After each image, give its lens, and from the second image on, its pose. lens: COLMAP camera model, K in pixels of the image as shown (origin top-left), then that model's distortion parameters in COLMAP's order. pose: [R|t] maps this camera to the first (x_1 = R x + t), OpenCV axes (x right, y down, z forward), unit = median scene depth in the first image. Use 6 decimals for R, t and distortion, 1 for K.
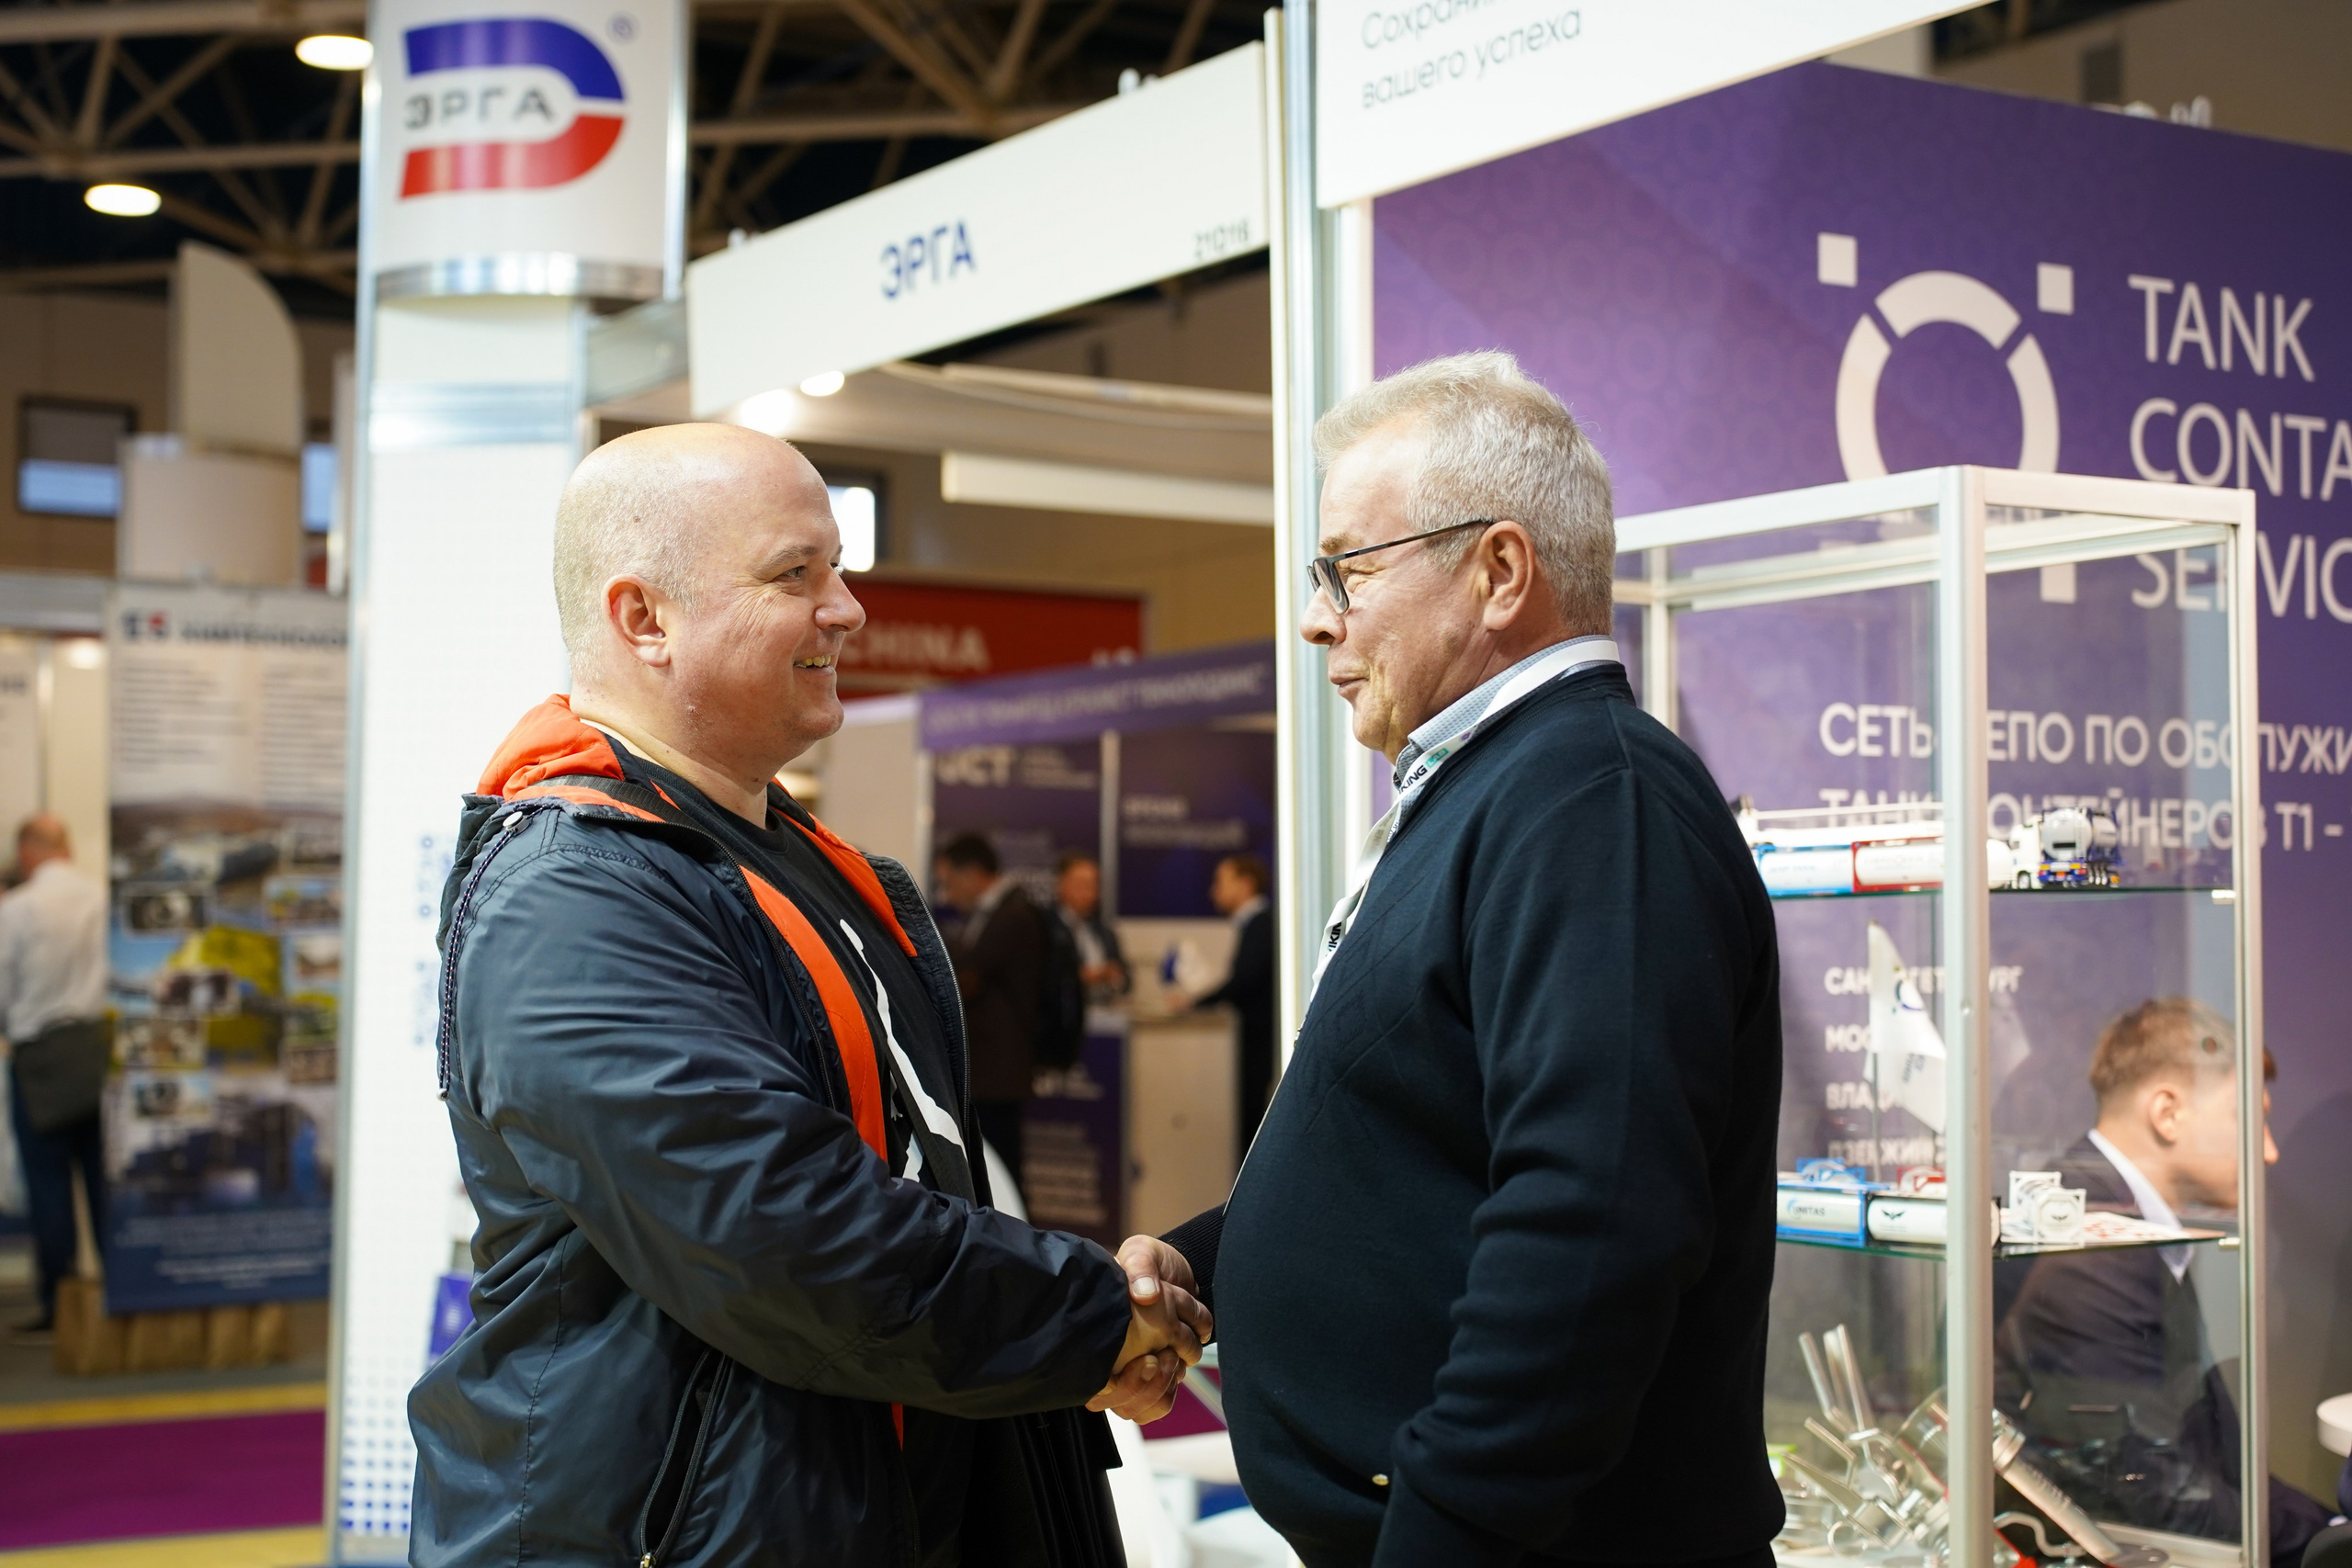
lens RADIAL K [[3452.5, 0, 1170.0], [0, 3452.5, 787.6], [0, 0, 1]] dist [-0.014367, 0.000000]
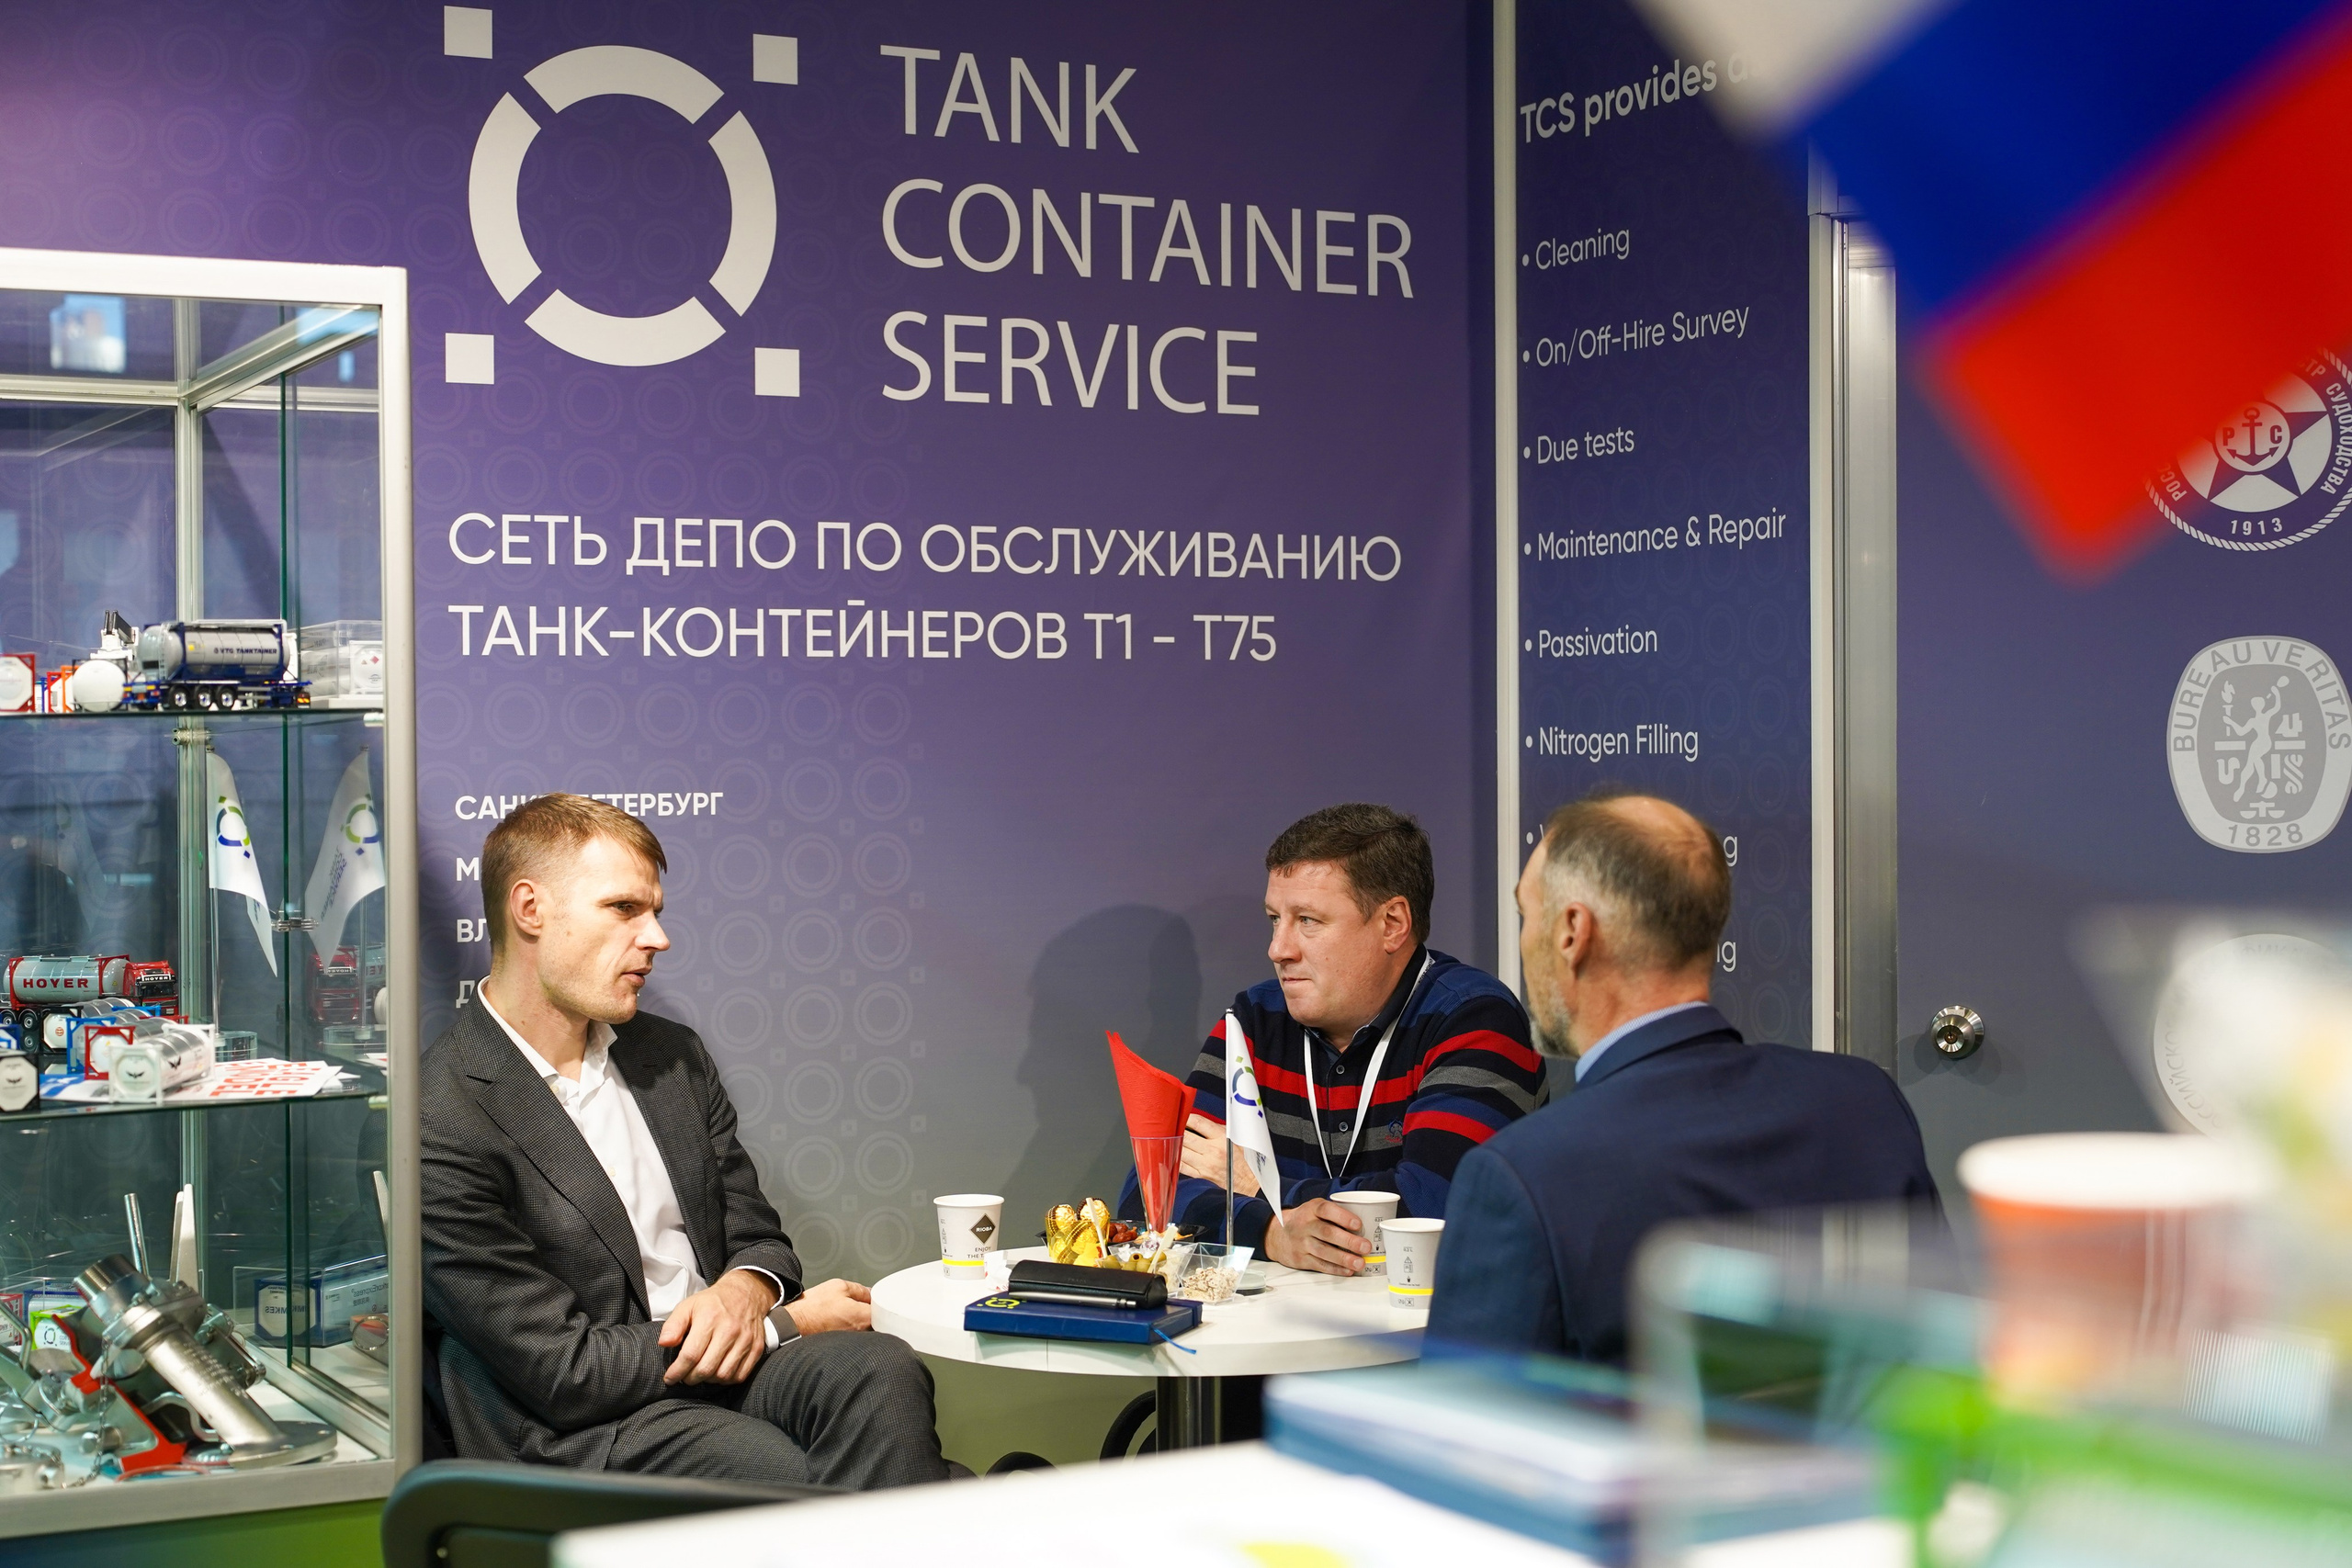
lens RADIAL K [[3317.7, 0, 1182.9], [0, 3317.7, 765.1], [0, 0, 1]] dist [-0.010382, 0.000000]
pose [[0.997016, -0.008607, -0.076713, 0.426414], [0.012310, 0.998775, 0.047926, 0.003533], [0.076206, -0.048727, 0.995901, 0.108699]]
